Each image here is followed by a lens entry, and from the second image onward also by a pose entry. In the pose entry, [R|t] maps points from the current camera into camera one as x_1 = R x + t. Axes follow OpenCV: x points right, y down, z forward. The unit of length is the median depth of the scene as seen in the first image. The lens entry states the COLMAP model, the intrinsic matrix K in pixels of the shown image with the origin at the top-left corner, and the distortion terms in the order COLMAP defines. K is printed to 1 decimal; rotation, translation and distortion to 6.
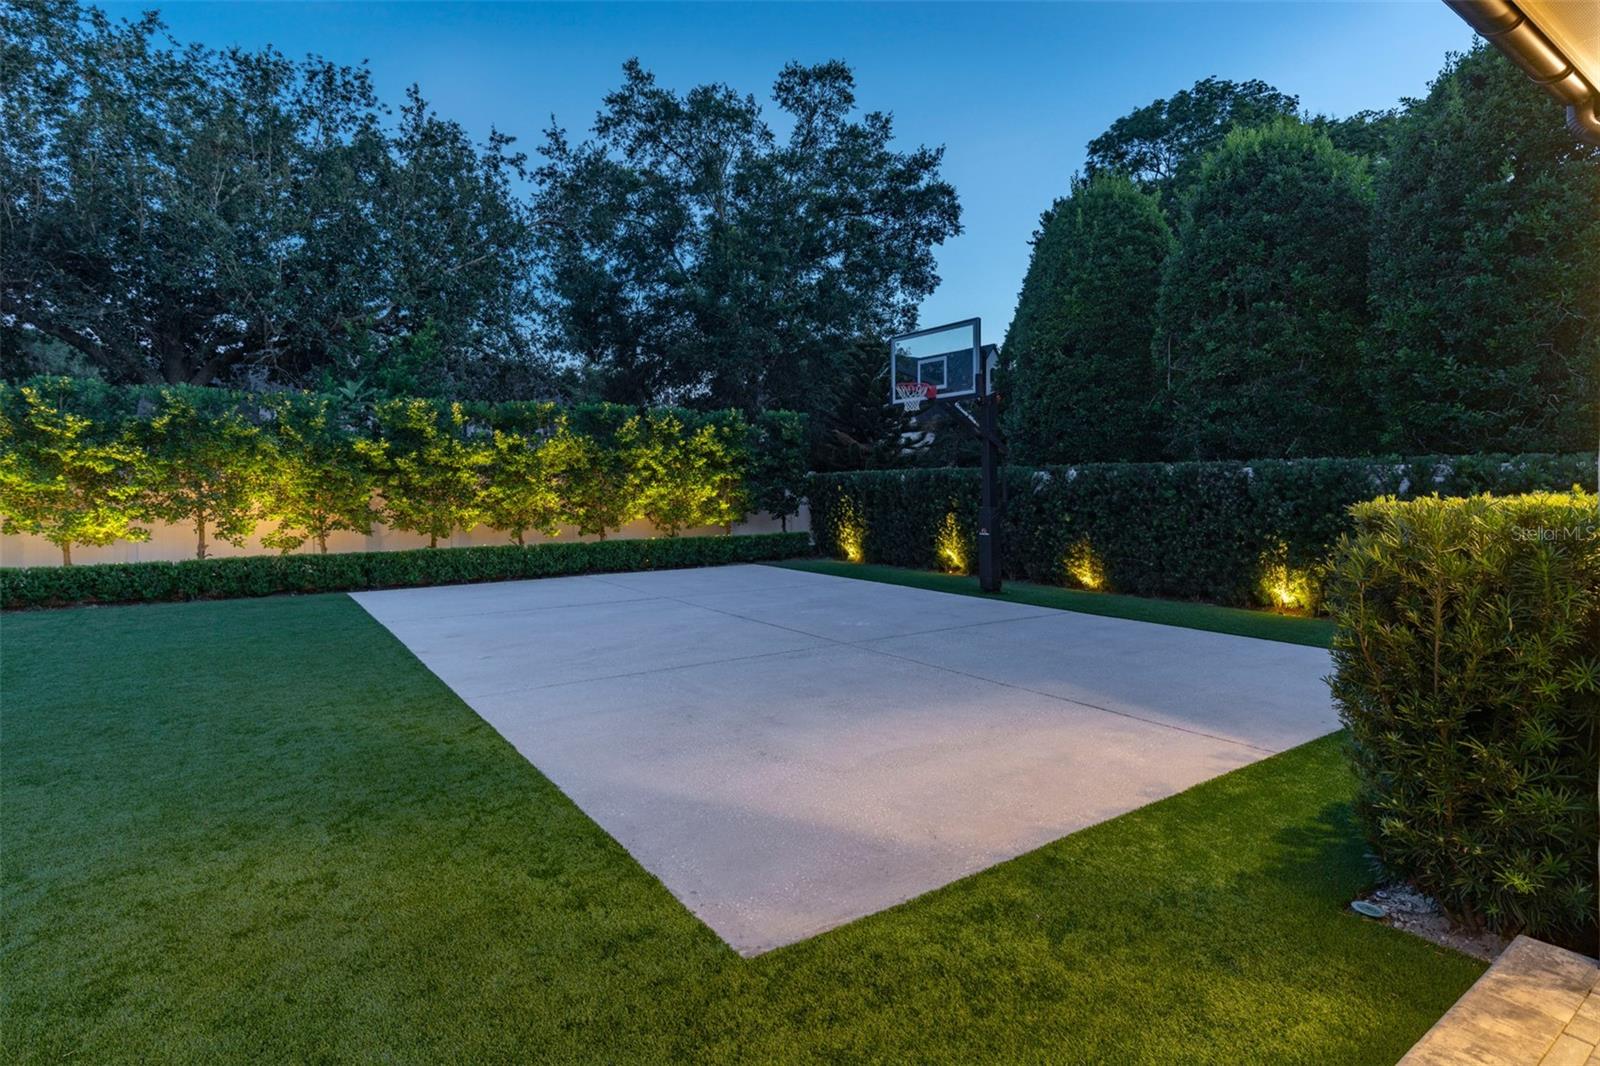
lens RADIAL K [[854.2, 0, 803.1], [0, 854.2, 502.0], [0, 0, 1]] dist [-0.000478, -0.000024]
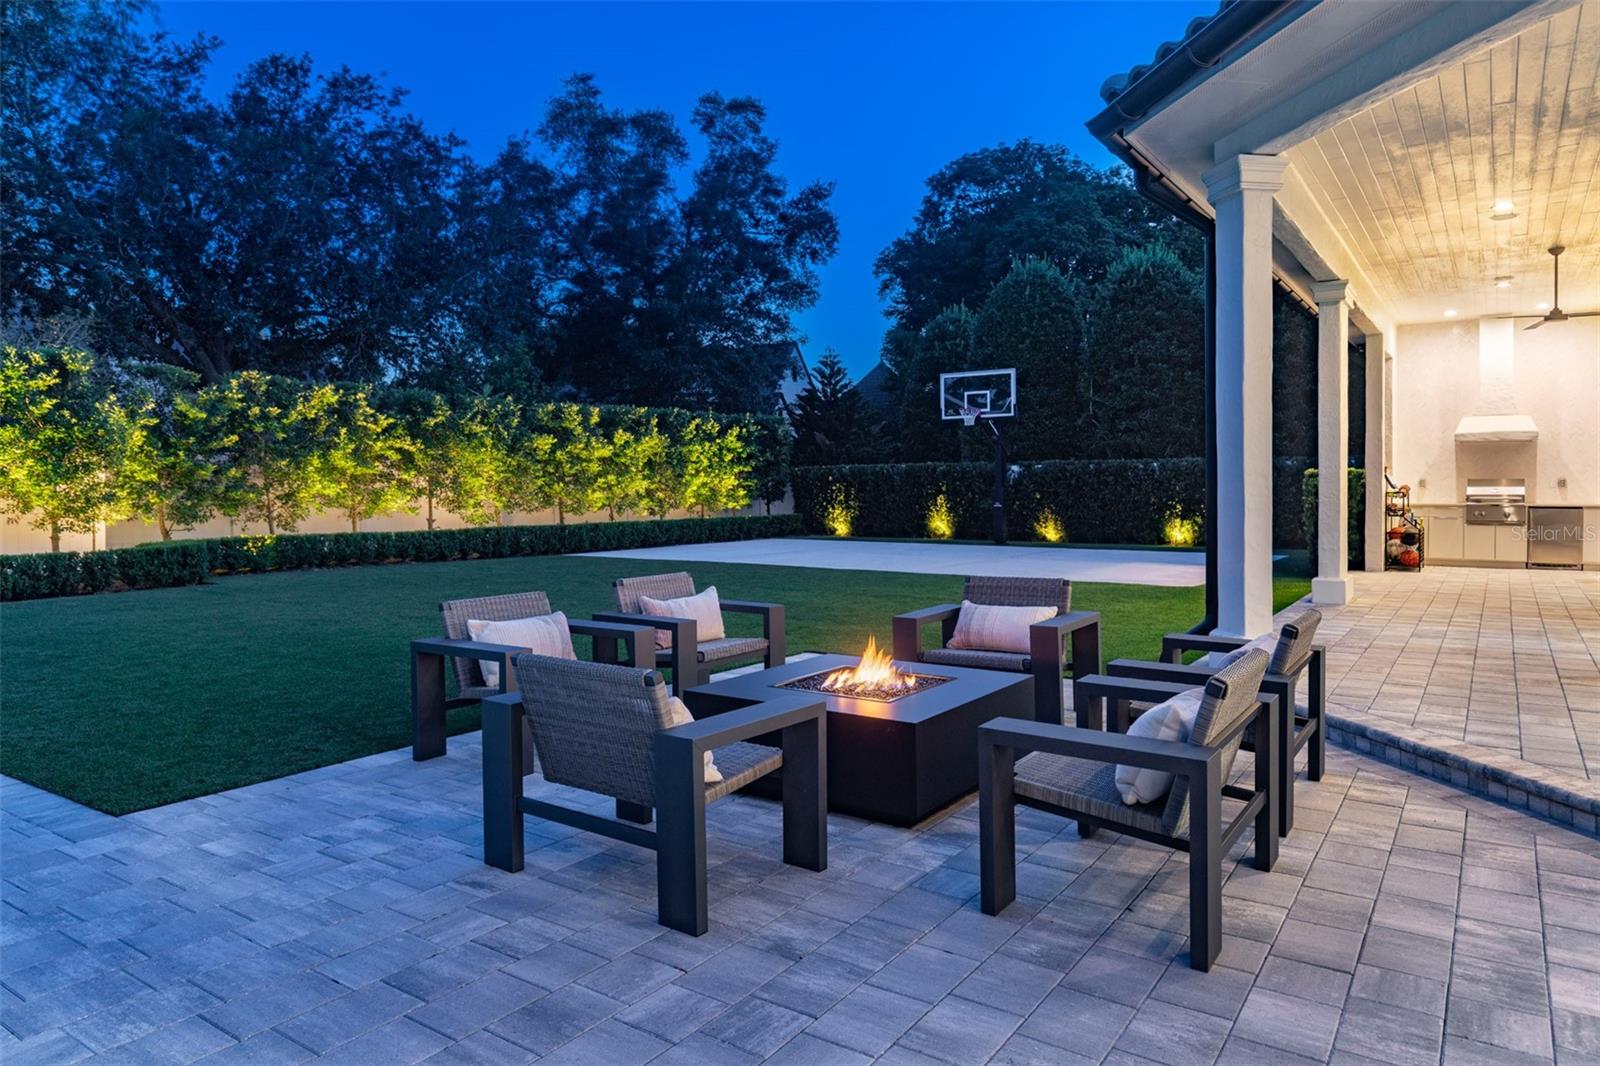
lens RADIAL K [[1043.3, 0, 800.0], [0, 1043.3, 533.0], [0, 0, 1]] dist [-0.000086, -0.001182]
pose [[0.940745, -0.014342, 0.338812, -0.529025], [0.006646, 0.999693, 0.023864, 0.027609], [-0.339050, -0.020198, 0.940551, -0.447336]]
